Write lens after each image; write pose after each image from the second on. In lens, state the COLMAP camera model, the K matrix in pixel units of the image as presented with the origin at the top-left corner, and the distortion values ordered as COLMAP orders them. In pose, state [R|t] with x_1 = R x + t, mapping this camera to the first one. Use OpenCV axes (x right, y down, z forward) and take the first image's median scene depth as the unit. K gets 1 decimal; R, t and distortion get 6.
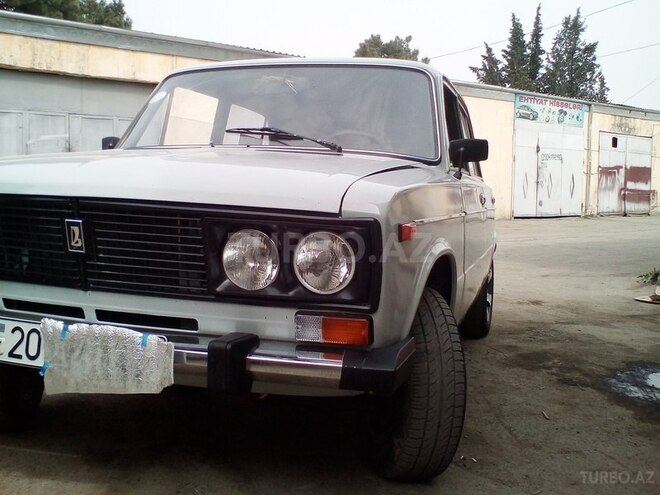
lens RADIAL K [[662.8, 0, 330.0], [0, 662.8, 247.5], [0, 0, 1]] dist [-0.046925, -0.016436]
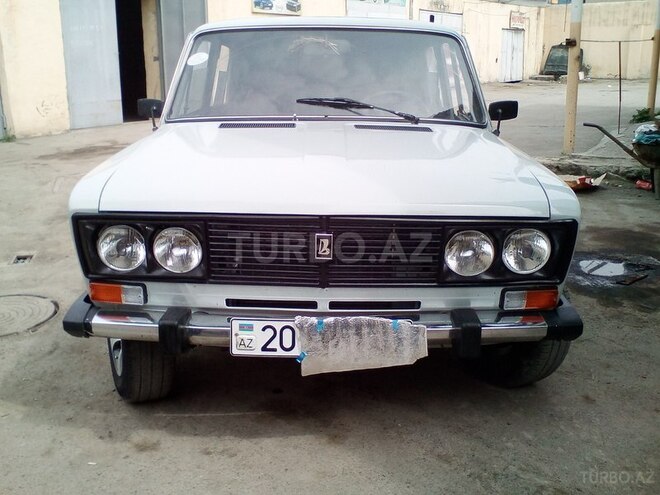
lens RADIAL K [[646.9, 0, 330.0], [0, 646.9, 247.5], [0, 0, 1]] dist [-0.039288, -0.006130]
pose [[0.955682, -0.105604, 0.274809, -0.680237], [0.049369, 0.977718, 0.204033, -0.246101], [-0.290232, -0.181424, 0.939601, -0.088472]]
